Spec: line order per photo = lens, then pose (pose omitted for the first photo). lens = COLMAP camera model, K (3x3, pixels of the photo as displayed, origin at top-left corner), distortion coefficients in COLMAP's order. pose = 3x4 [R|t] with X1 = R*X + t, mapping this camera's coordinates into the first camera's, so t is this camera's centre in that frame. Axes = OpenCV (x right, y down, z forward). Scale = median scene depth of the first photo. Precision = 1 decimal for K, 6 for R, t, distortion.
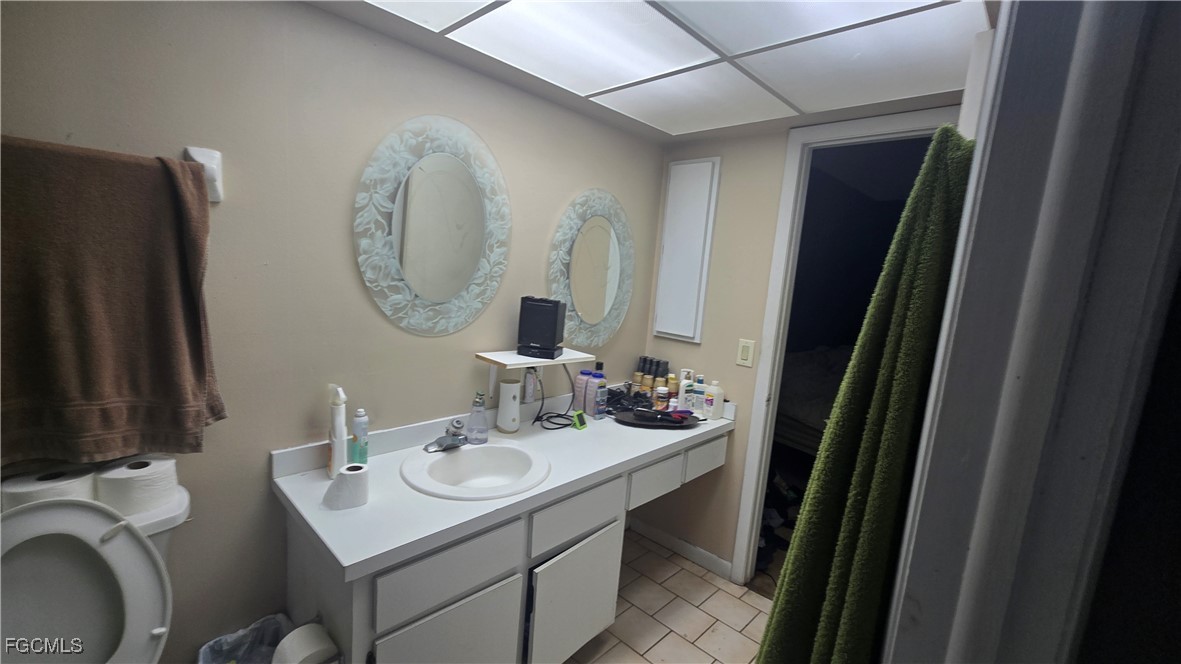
lens RADIAL K [[483.1, 0, 591.1], [0, 483.1, 336.5], [0, 0, 1]] dist [-0.003925, -0.000187]
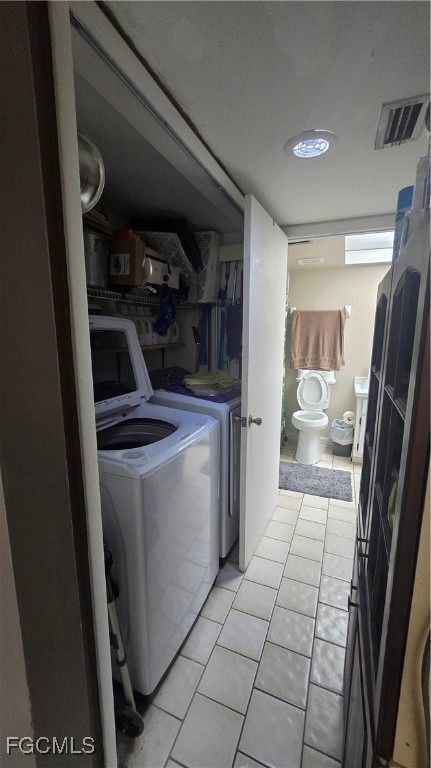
lens RADIAL K [[314.2, 0, 215.5], [0, 314.2, 384.0], [0, 0, 1]] dist [-0.003925, -0.000187]
pose [[0.363699, 0.083634, -0.927755, 1.130496], [-0.111690, 0.992692, 0.045703, 0.253603], [0.924796, 0.086999, 0.370382, -0.870870]]
